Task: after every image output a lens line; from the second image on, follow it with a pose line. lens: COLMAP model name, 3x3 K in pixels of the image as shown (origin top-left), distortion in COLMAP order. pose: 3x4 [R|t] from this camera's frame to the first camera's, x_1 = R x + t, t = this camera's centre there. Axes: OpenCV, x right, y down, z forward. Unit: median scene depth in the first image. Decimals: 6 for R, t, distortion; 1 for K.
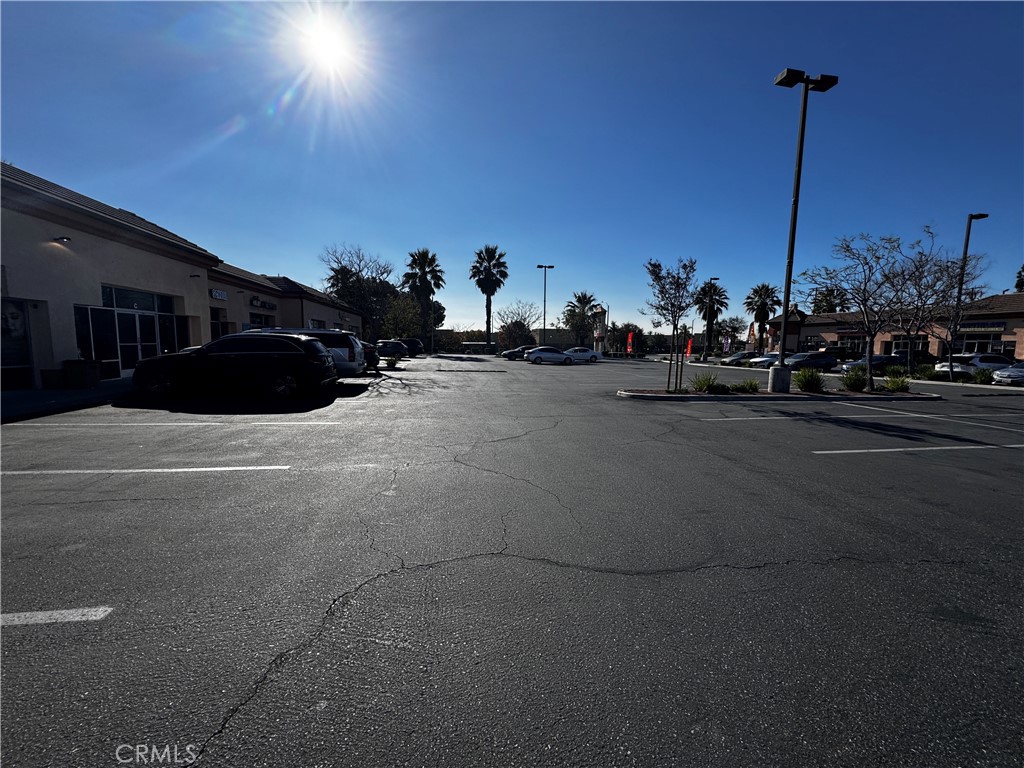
lens RADIAL K [[406.9, 0, 514.7], [0, 406.9, 386.7], [0, 0, 1]] dist [-0.001018, 0.000296]
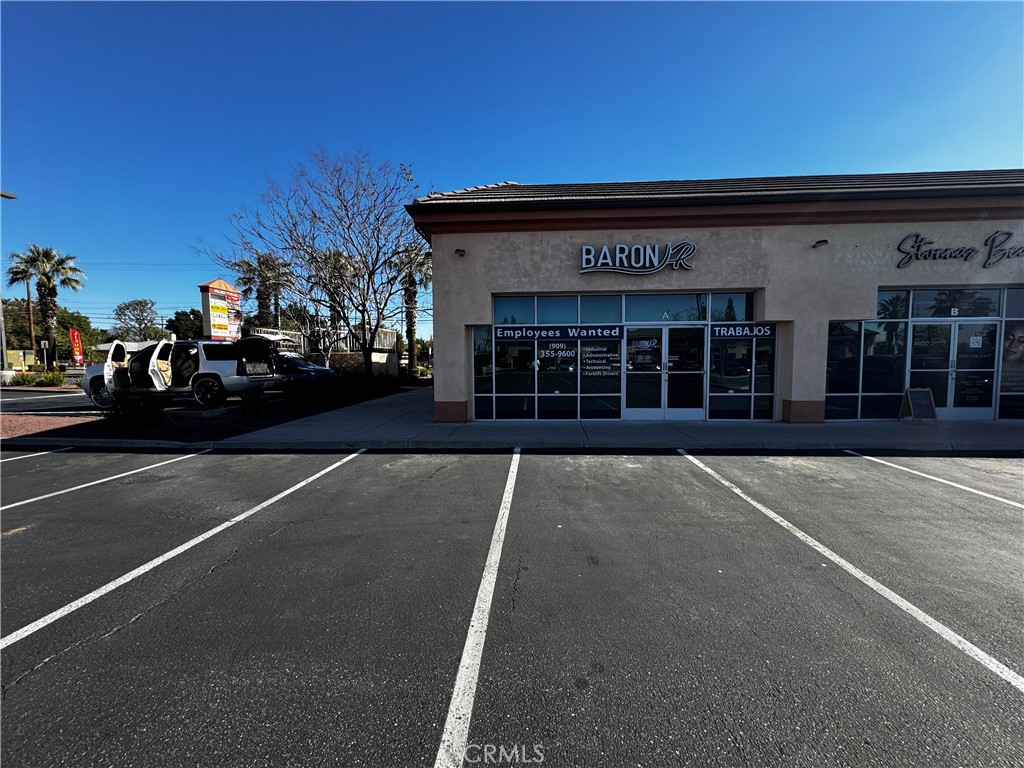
lens RADIAL K [[406.9, 0, 515.2], [0, 406.9, 383.4], [0, 0, 1]] dist [-0.001018, 0.000296]
pose [[-0.264167, 0.042283, -0.963550, -0.032702], [-0.104636, 0.991885, 0.072213, -0.016510], [0.958784, 0.119898, -0.257599, 0.141566]]
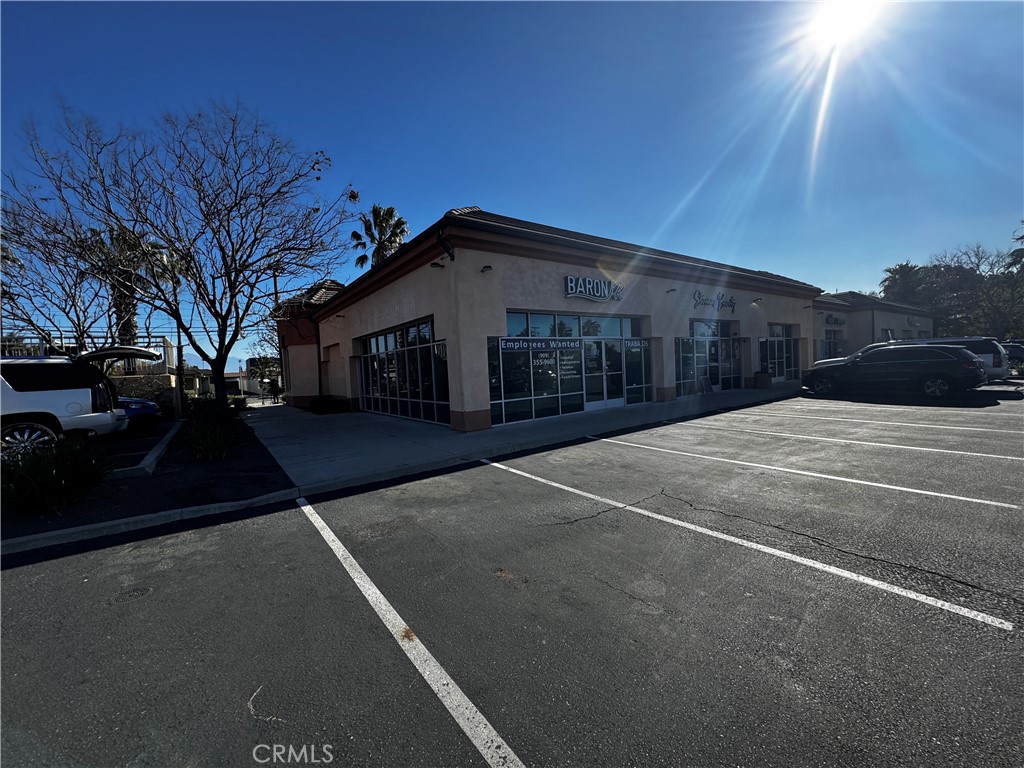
lens RADIAL K [[406.9, 0, 509.8], [0, 406.9, 379.7], [0, 0, 1]] dist [-0.001018, 0.000296]
pose [[0.407029, -0.012615, -0.913328, 0.005574], [-0.043425, 0.998507, -0.033143, 0.047359], [0.912382, 0.053151, 0.405874, -0.416195]]
